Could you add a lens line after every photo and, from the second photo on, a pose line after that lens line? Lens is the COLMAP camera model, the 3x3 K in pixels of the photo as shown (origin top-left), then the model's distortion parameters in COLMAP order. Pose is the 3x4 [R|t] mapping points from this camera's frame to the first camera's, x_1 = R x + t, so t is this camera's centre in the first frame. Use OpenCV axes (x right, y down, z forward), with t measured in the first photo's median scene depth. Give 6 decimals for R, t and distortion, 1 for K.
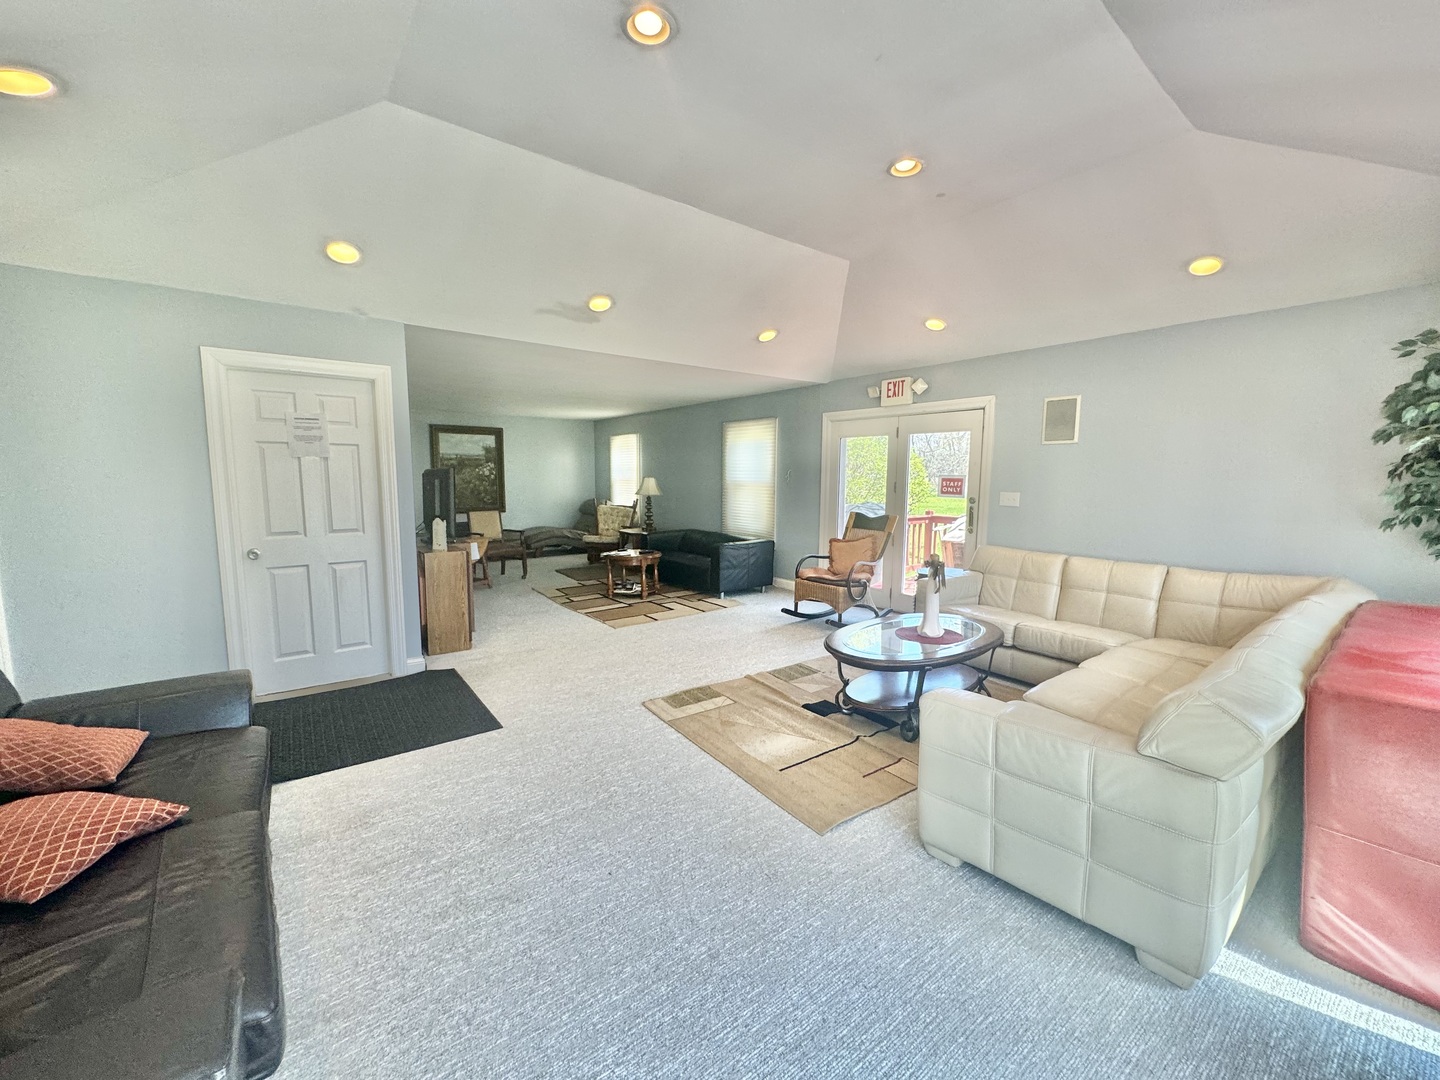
lens RADIAL K [[577.4, 0, 720.6], [0, 577.4, 533.7], [0, 0, 1]] dist [-0.003075, 0.000952]
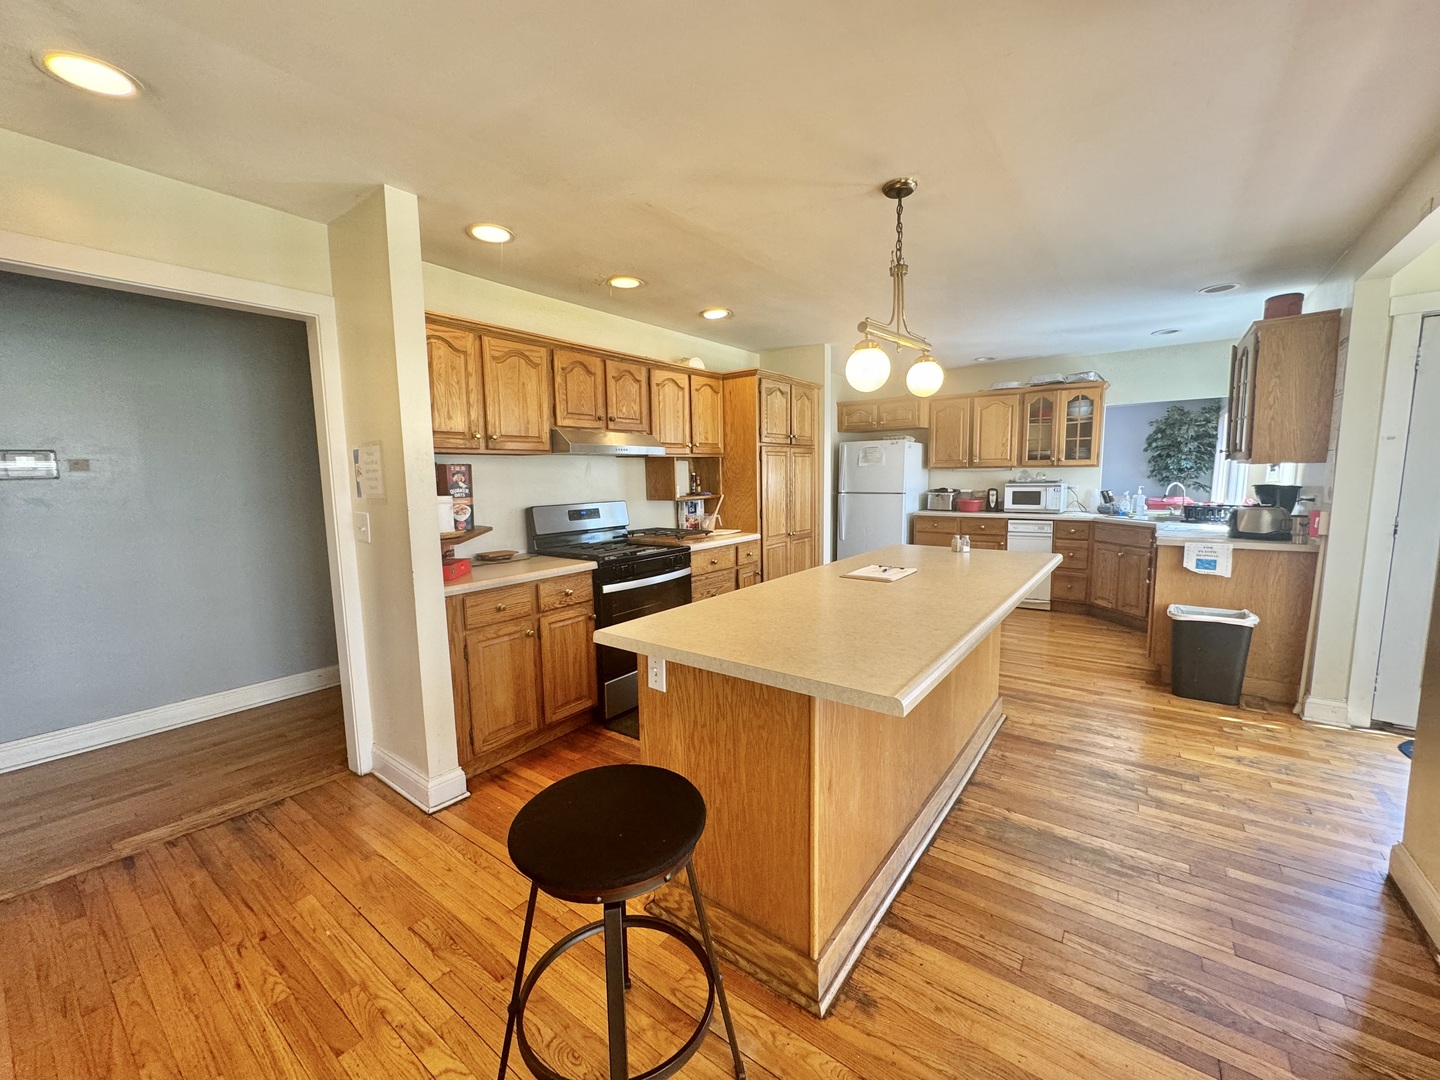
lens RADIAL K [[577.4, 0, 718.3], [0, 577.4, 540.5], [0, 0, 1]] dist [-0.003075, 0.000952]
pose [[0.967179, -0.056676, 0.247696, -2.094693], [0.057451, 0.998340, 0.004105, 0.194135], [-0.247517, 0.010261, 0.968829, -1.604495]]
